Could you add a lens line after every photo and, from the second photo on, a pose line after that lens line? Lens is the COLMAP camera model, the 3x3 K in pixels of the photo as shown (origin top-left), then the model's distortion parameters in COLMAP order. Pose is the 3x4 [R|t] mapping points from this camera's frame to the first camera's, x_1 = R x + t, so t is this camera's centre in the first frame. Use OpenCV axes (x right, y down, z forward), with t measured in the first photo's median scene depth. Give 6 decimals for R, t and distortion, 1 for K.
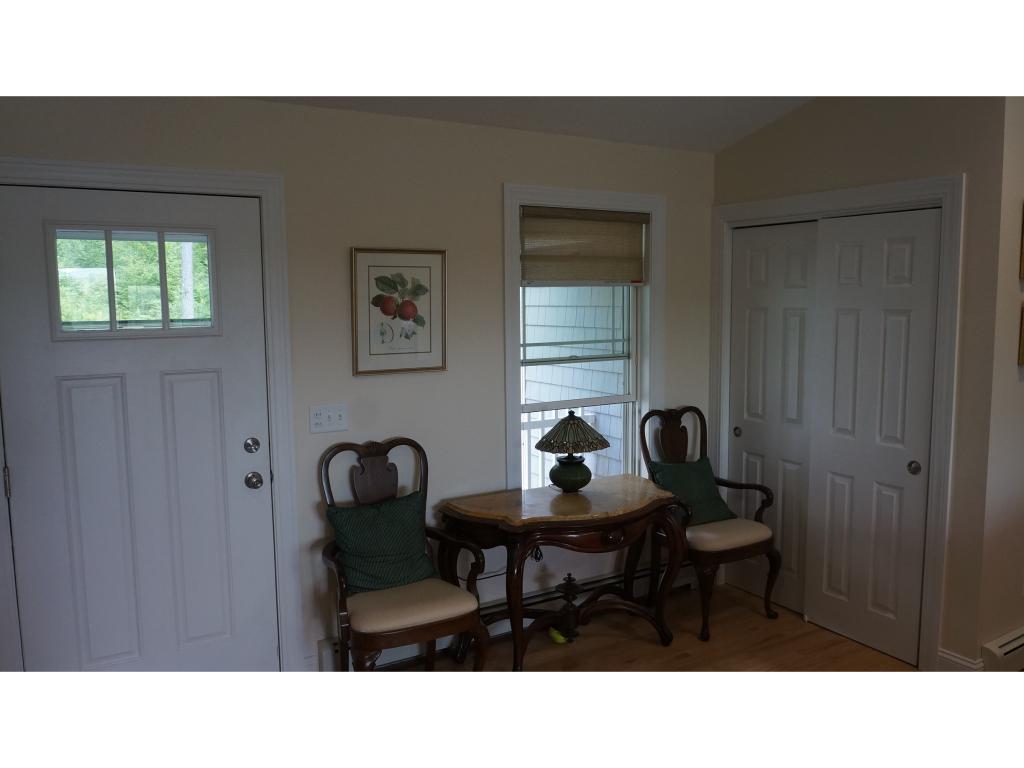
lens RADIAL K [[785.4, 0, 512.0], [0, 785.4, 384.0], [0, 0, 1]] dist [-0.031977, 0.010530]
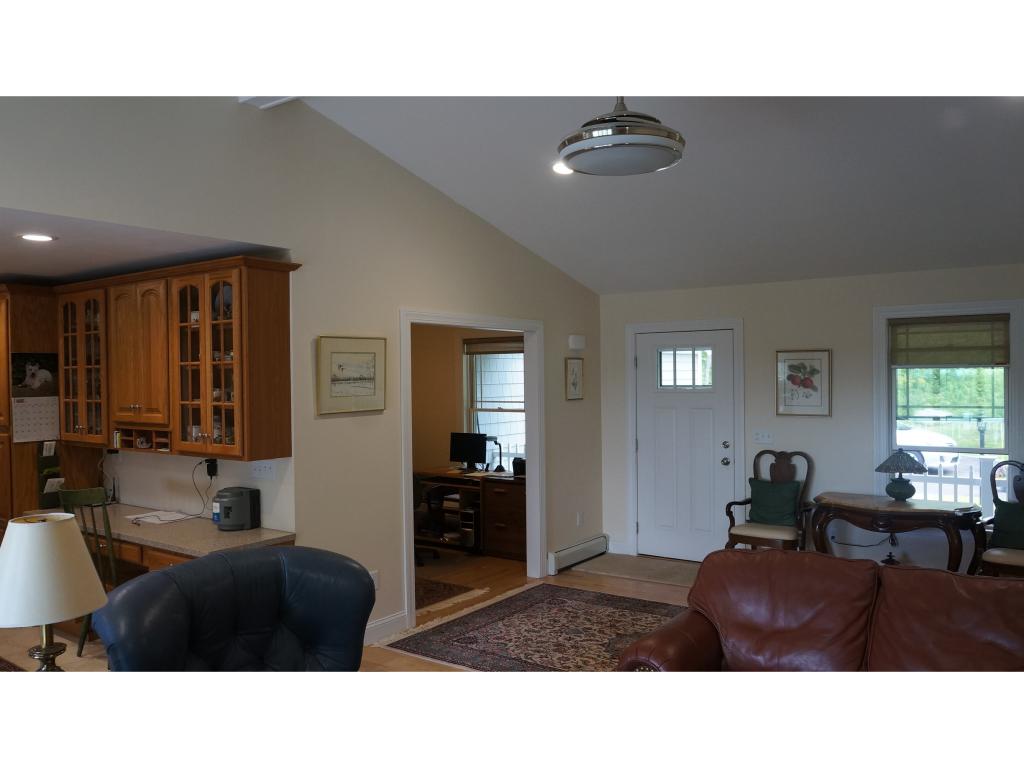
lens RADIAL K [[785.4, 0, 512.0], [0, 785.4, 384.0], [0, 0, 1]] dist [-0.031977, 0.010530]
pose [[0.400652, 0.014671, -0.916113, 1.267940], [-0.094796, 0.995169, -0.025521, 0.021596], [0.911313, 0.097069, 0.400108, -0.361868]]
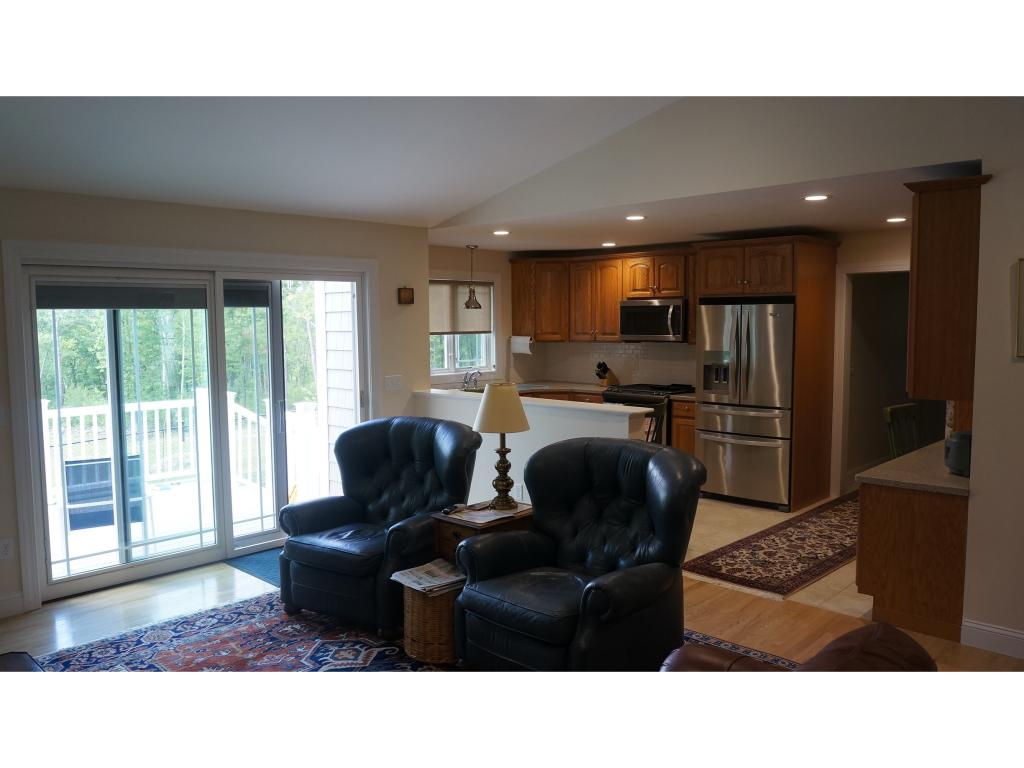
lens RADIAL K [[785.4, 0, 512.0], [0, 785.4, 384.0], [0, 0, 1]] dist [-0.031977, 0.010530]
pose [[-0.963300, 0.028553, -0.266904, 0.498677], [-0.026800, 0.979128, 0.201472, -0.184689], [0.267085, 0.201231, -0.942428, 1.523659]]
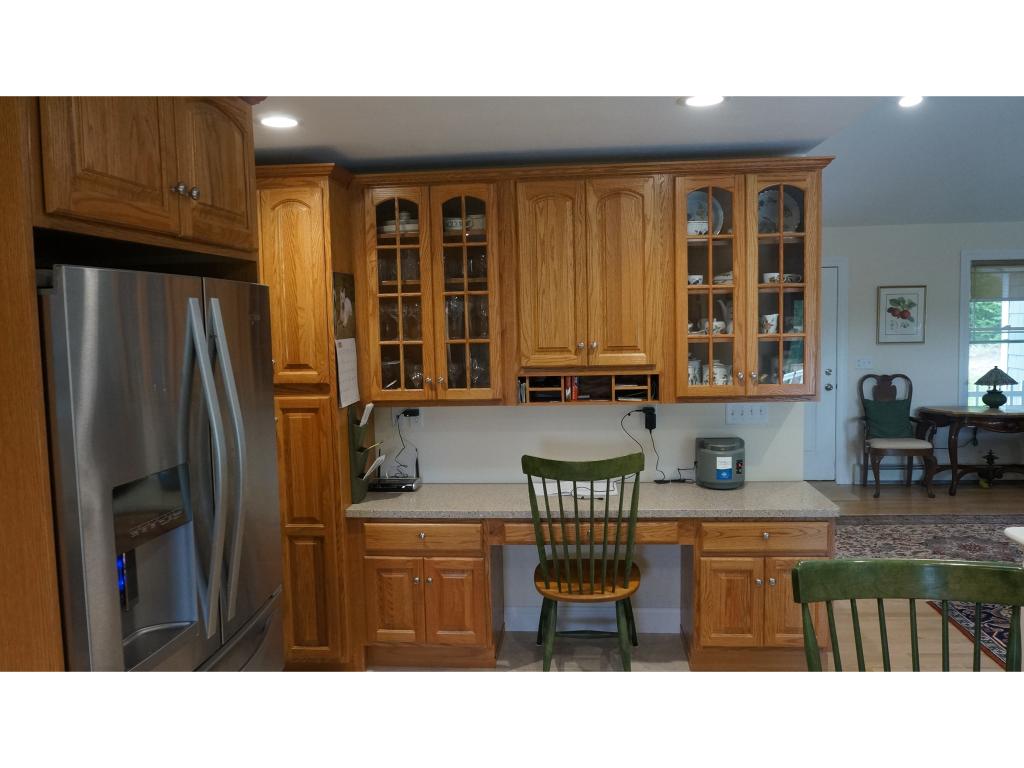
lens RADIAL K [[785.4, 0, 512.0], [0, 785.4, 384.0], [0, 0, 1]] dist [-0.031977, 0.010530]
pose [[0.807845, 0.040098, -0.588030, 0.256369], [-0.049698, 0.998764, -0.000170, 0.148573], [0.587296, 0.029362, 0.808839, -1.333933]]
